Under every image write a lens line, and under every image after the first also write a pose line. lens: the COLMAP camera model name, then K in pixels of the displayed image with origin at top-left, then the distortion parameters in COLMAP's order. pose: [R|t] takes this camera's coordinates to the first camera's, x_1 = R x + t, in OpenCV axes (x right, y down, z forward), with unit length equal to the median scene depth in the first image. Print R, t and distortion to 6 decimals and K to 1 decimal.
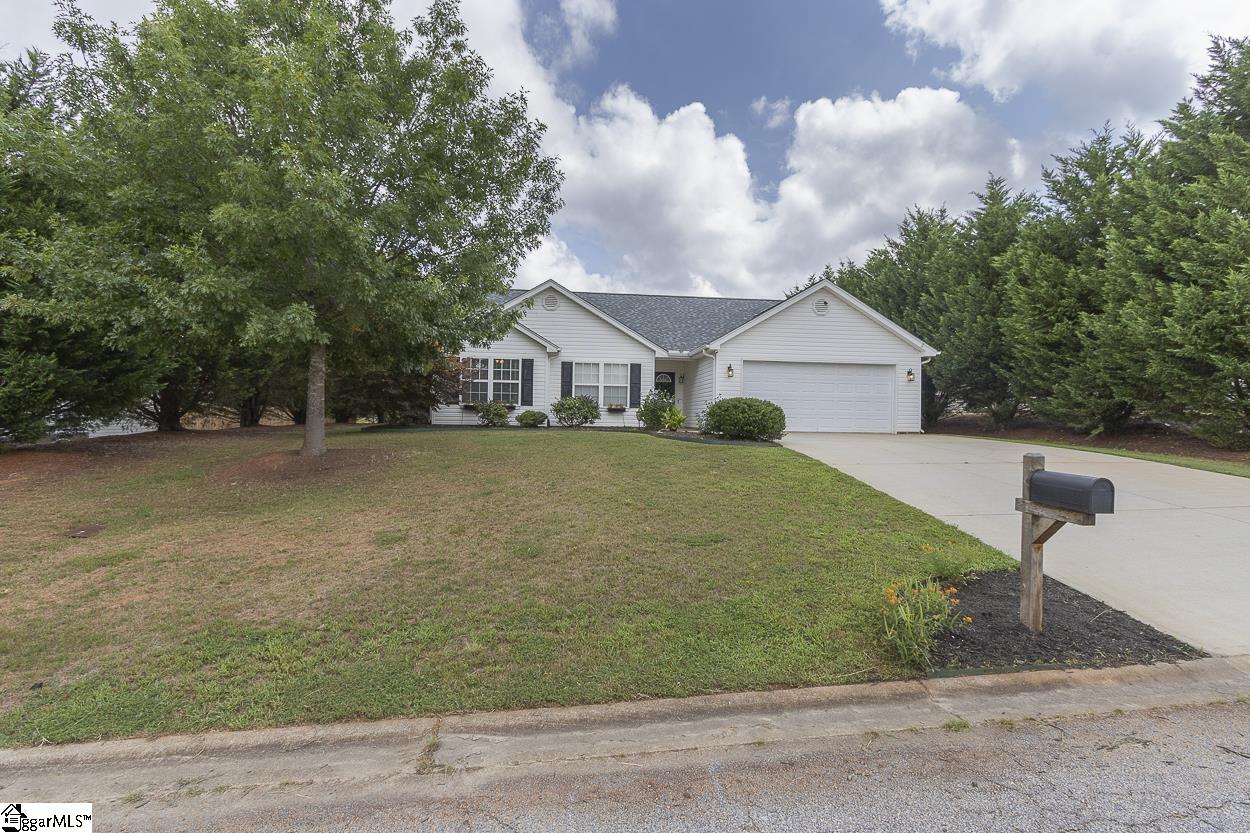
lens RADIAL K [[568.7, 0, 623.8], [0, 568.7, 421.0], [0, 0, 1]] dist [0.001498, -0.001179]
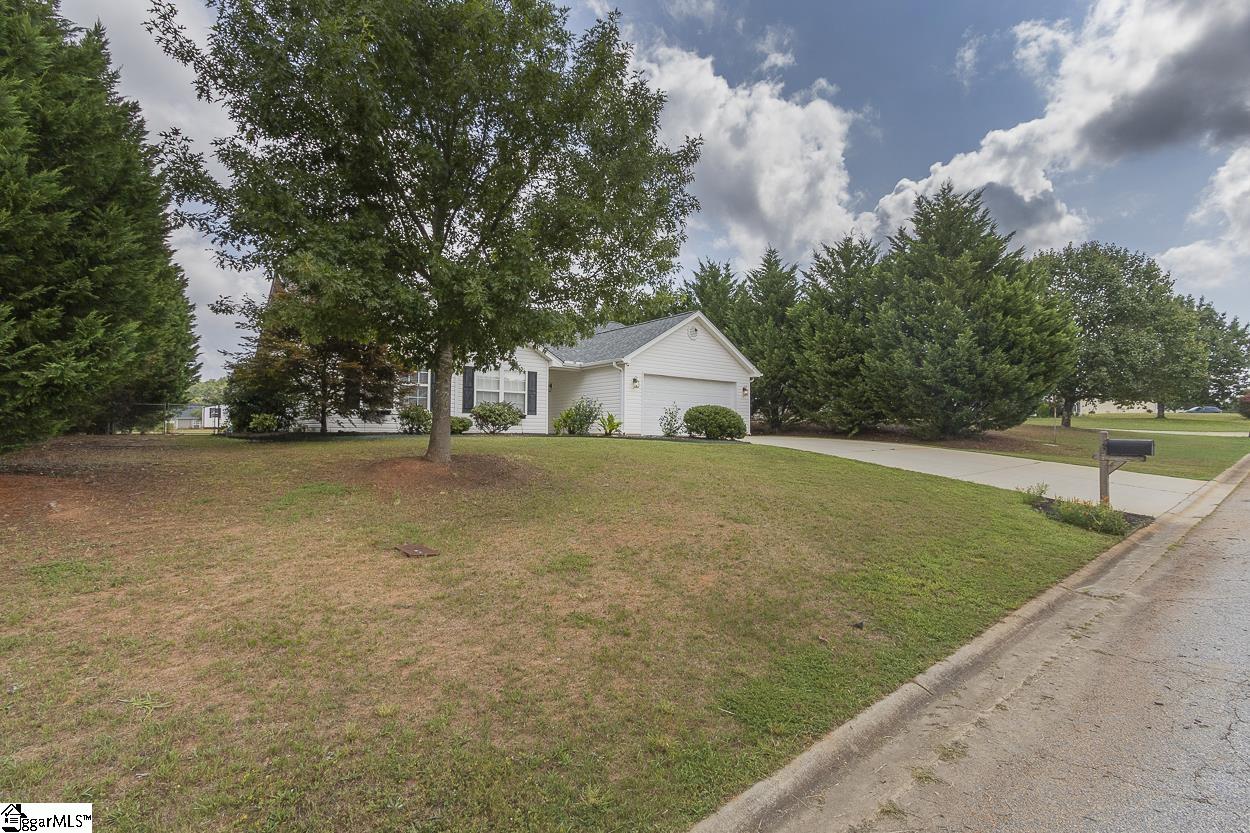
lens RADIAL K [[568.7, 0, 627.0], [0, 568.7, 419.4], [0, 0, 1]] dist [0.001498, -0.001179]
pose [[0.846269, 0.001934, 0.532752, -0.419809], [0.009319, 0.999787, -0.018432, 0.006687], [-0.532674, 0.020563, 0.846071, 0.040376]]
